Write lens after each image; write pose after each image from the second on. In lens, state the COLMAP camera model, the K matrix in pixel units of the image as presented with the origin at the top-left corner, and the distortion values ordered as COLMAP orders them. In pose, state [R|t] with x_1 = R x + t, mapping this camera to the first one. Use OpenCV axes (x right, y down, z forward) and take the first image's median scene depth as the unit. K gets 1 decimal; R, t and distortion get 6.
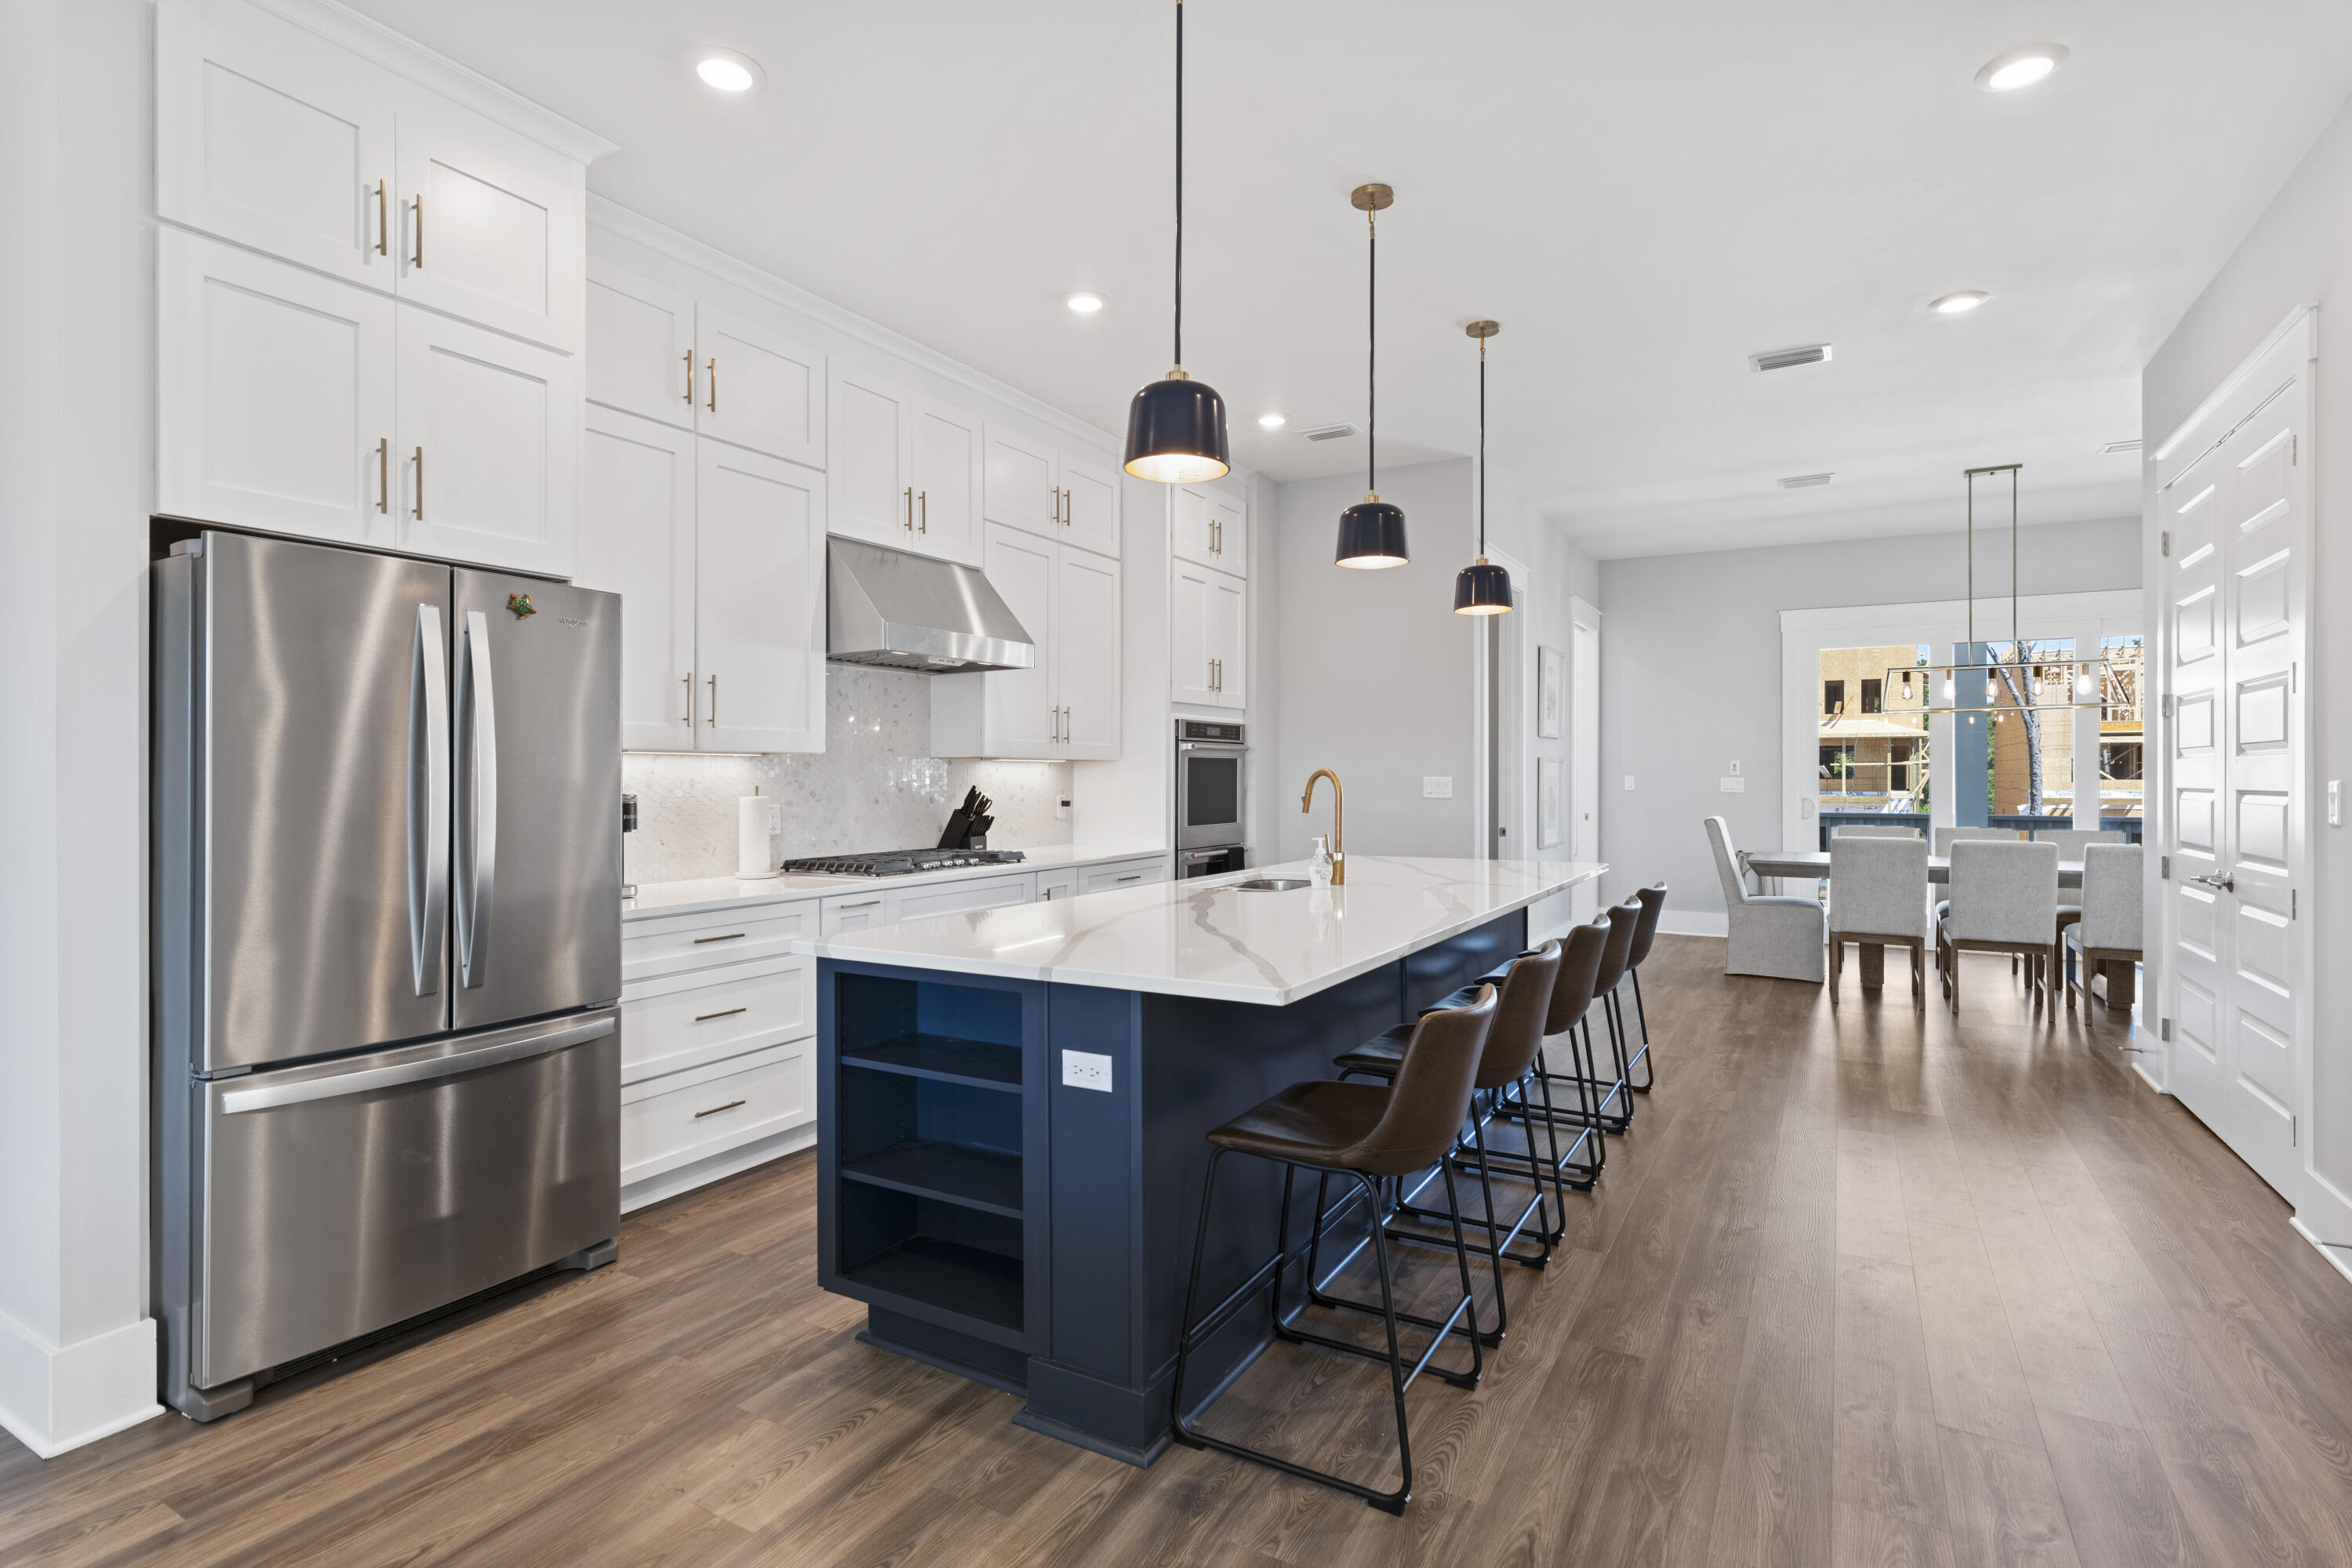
lens RADIAL K [[1147.8, 0, 1194.2], [0, 1147.8, 768.8], [0, 0, 1]] dist [0.005307, -0.000516]
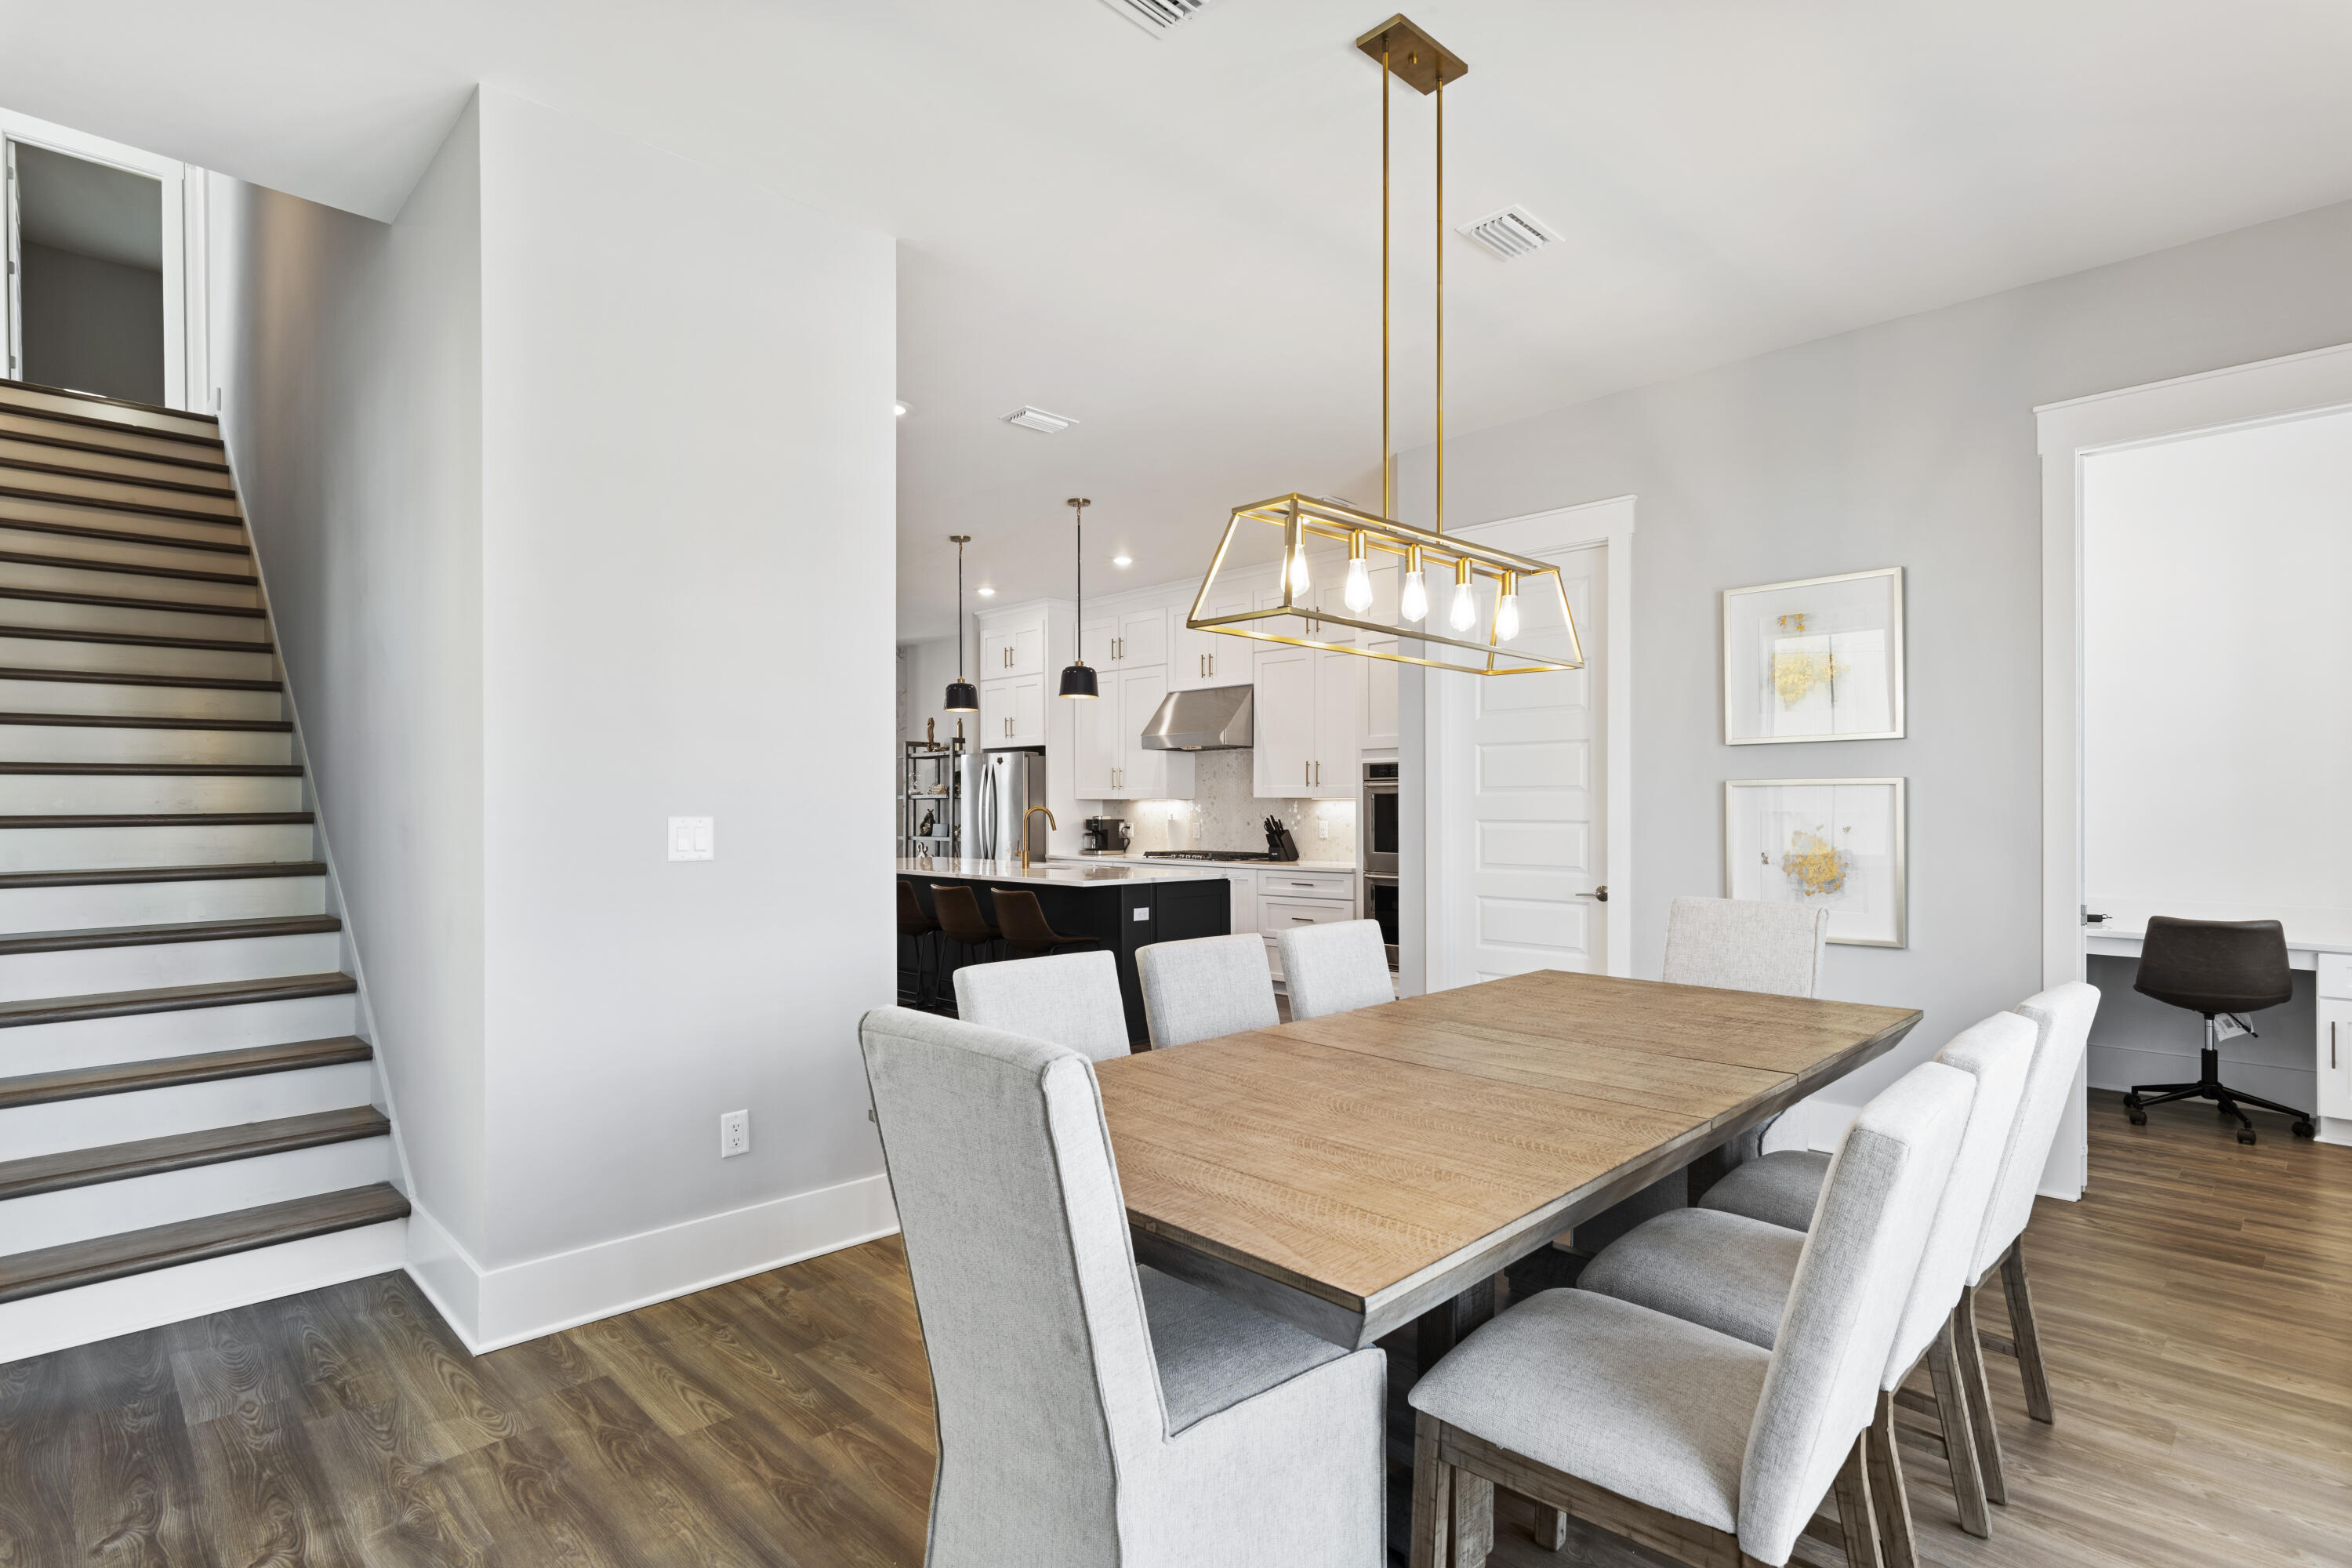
lens RADIAL K [[1147.8, 0, 1188.9], [0, 1147.8, 801.0], [0, 0, 1]] dist [0.005307, -0.000516]
pose [[-0.262869, -0.003984, -0.964823, 1.585765], [0.008229, 0.999946, -0.006372, 0.004435], [0.964797, -0.009615, -0.262822, 1.490872]]
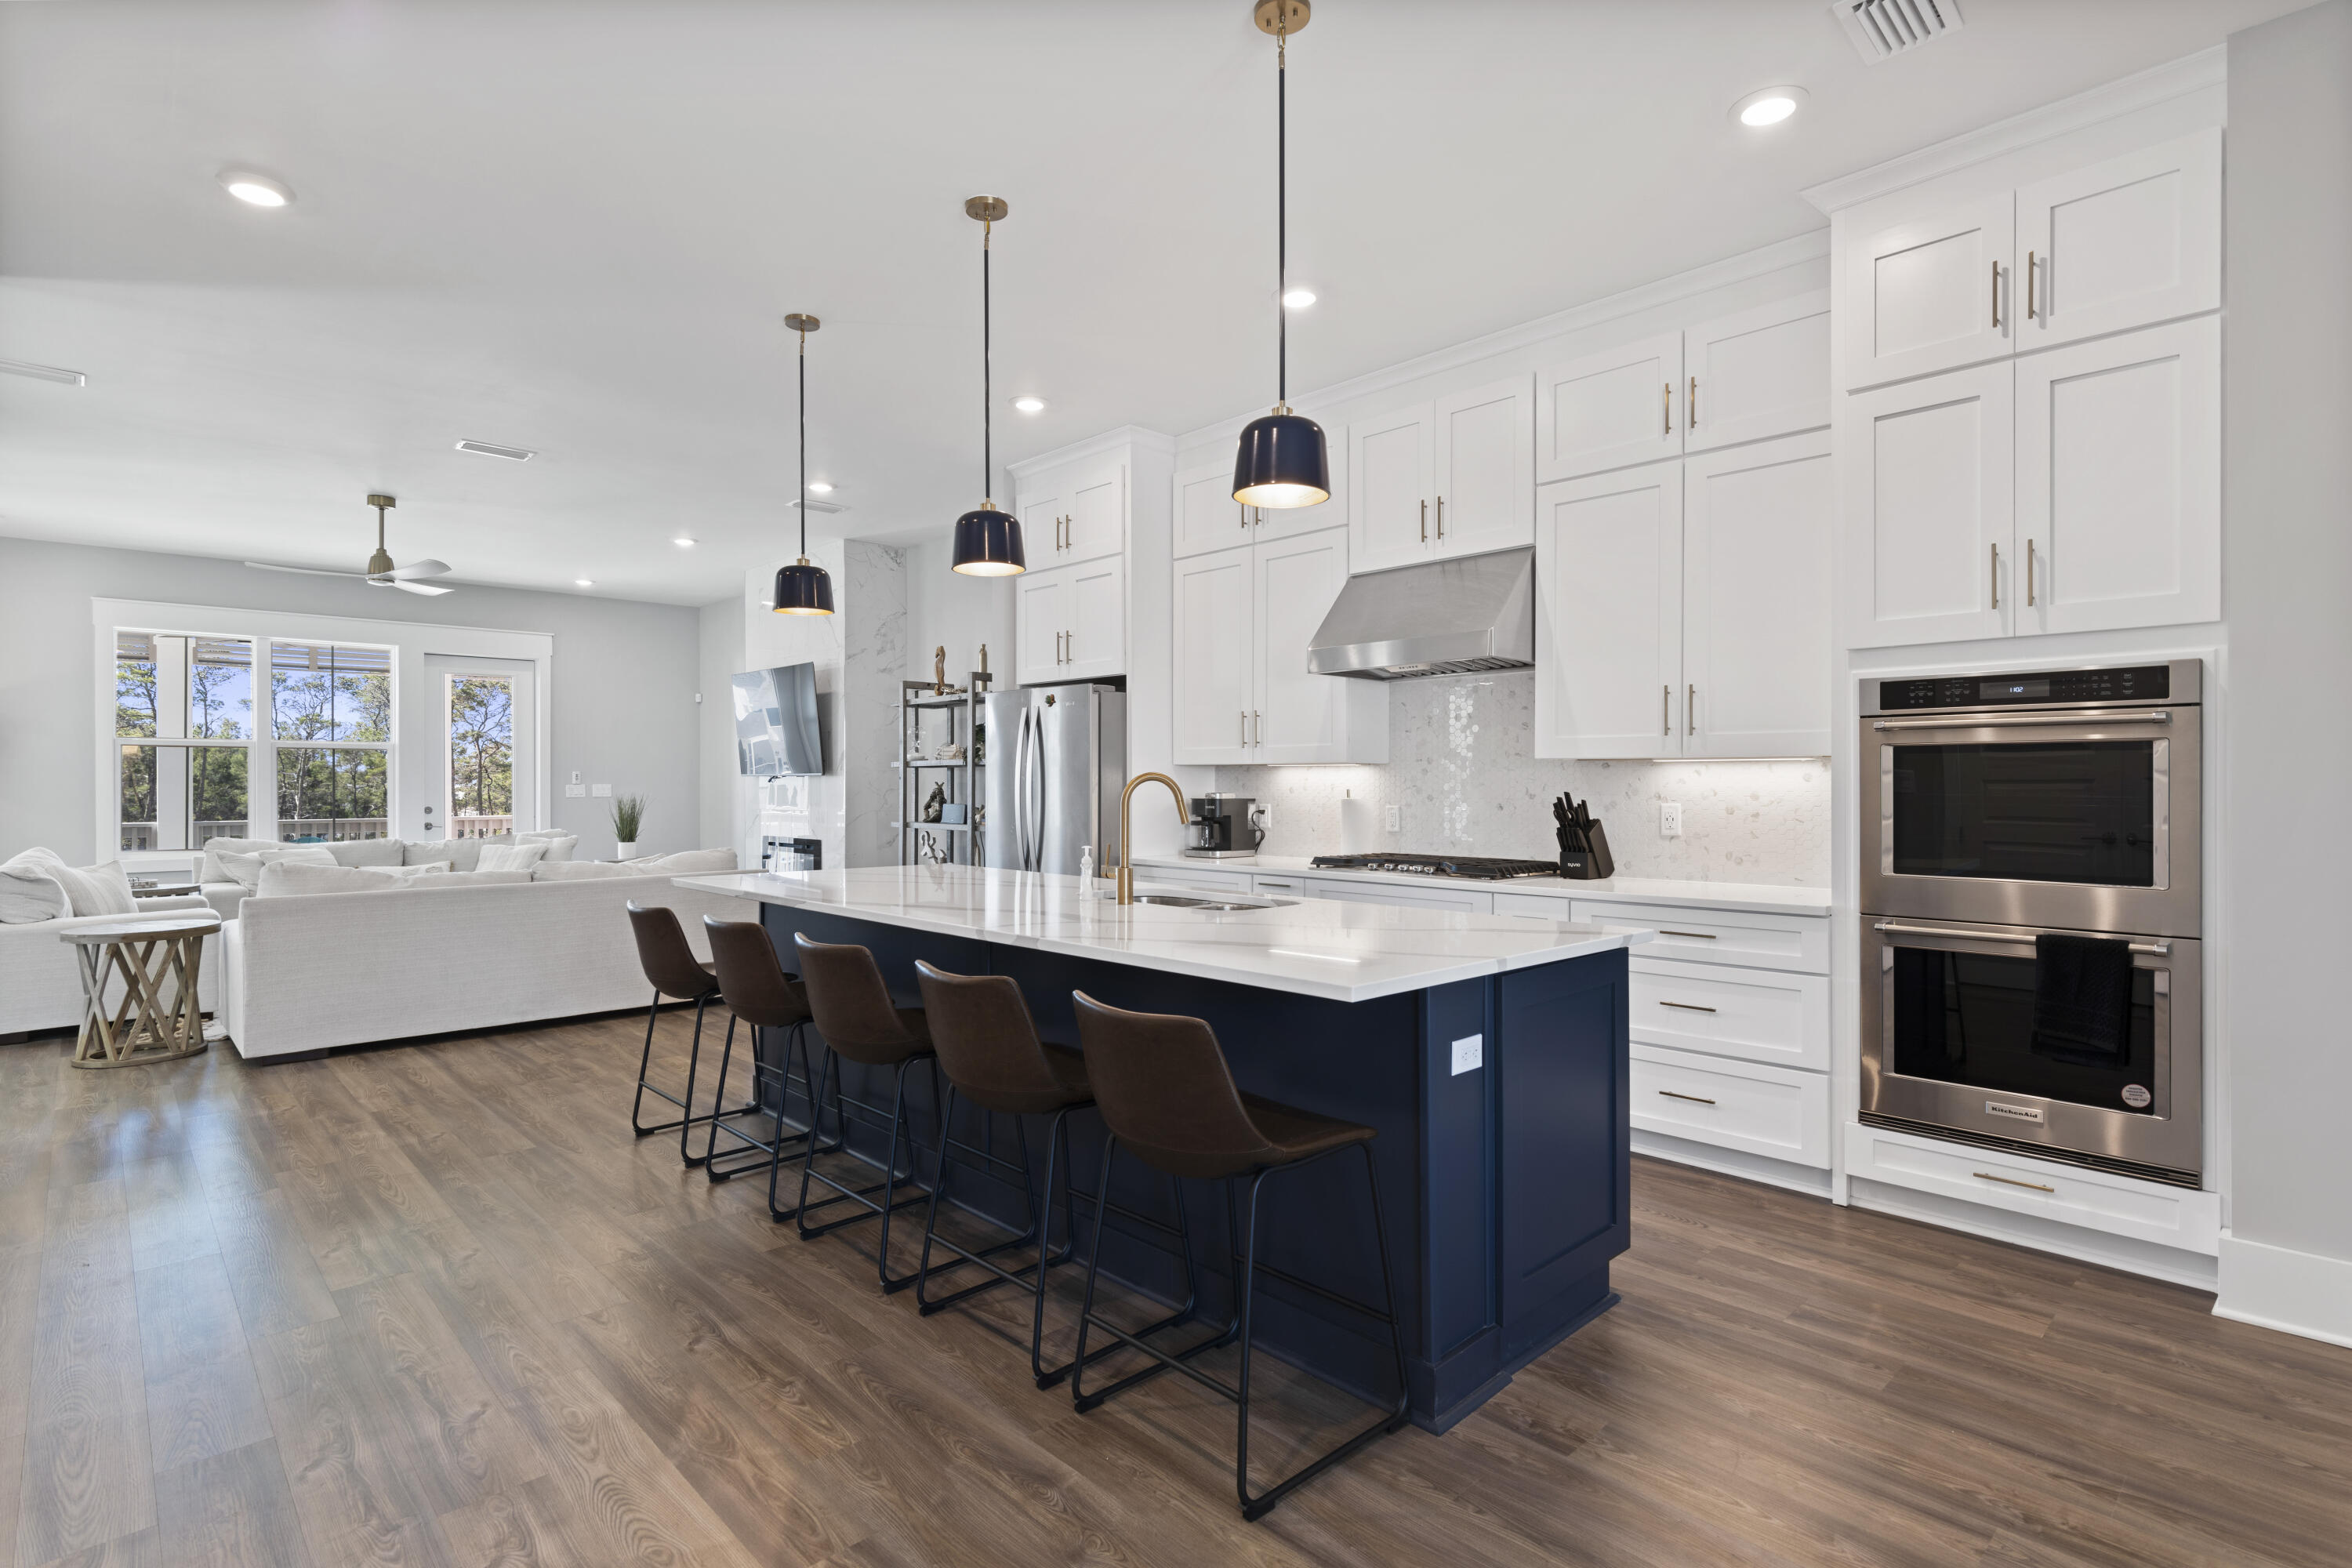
lens RADIAL K [[1147.8, 0, 1163.0], [0, 1147.8, 786.9], [0, 0, 1]] dist [0.005307, -0.000516]
pose [[-0.301157, 0.003725, -0.953567, 0.815301], [0.006988, 0.999974, 0.001699, 0.007929], [0.953549, -0.006152, -0.301175, 1.103104]]
